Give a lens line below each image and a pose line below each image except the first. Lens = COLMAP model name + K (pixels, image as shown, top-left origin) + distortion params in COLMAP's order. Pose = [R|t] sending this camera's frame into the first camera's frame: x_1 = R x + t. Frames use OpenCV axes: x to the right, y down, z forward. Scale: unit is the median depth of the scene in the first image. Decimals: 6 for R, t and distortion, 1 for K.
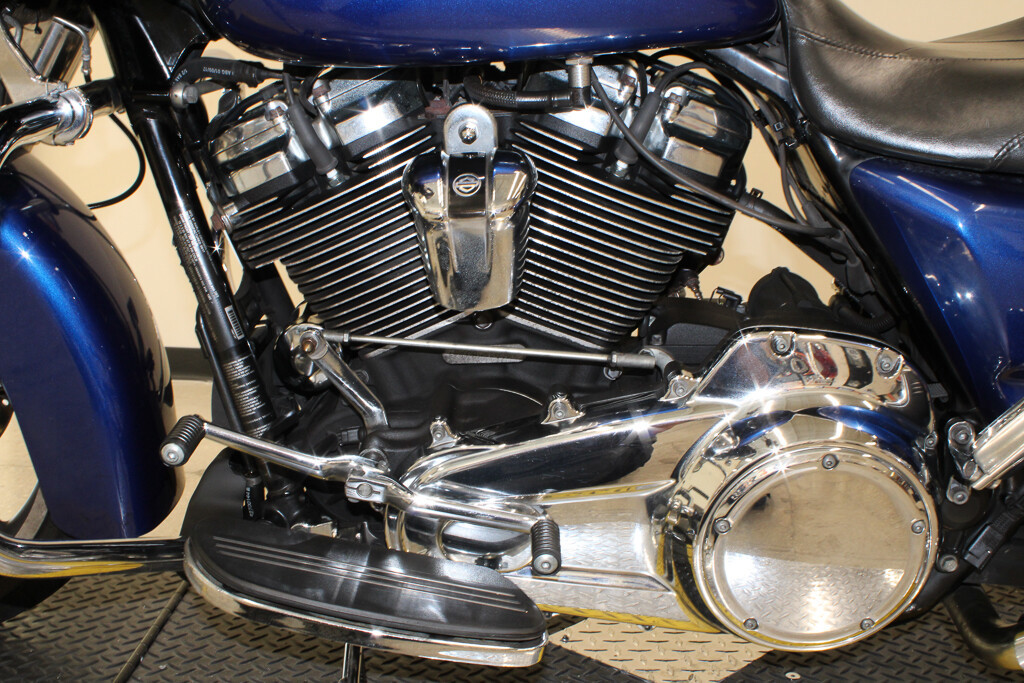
lens RADIAL K [[1111.4, 0, 512.0], [0, 1111.4, 341.5], [0, 0, 1]] dist [-0.135060, 0.177882]
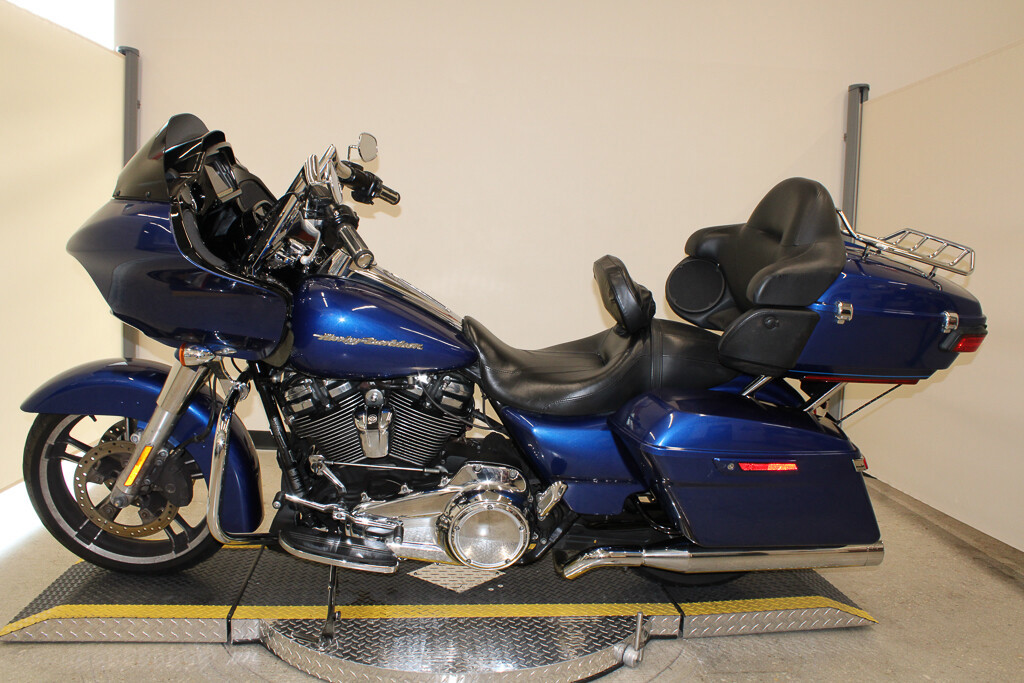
lens RADIAL K [[863.5, 0, 512.0], [0, 863.5, 341.5], [0, 0, 1]] dist [-0.172609, 0.143351]
pose [[0.996028, 0.007139, 0.088756, 0.117487], [-0.002203, 0.998451, -0.055590, -0.197573], [-0.089016, 0.055173, 0.994501, -1.279366]]
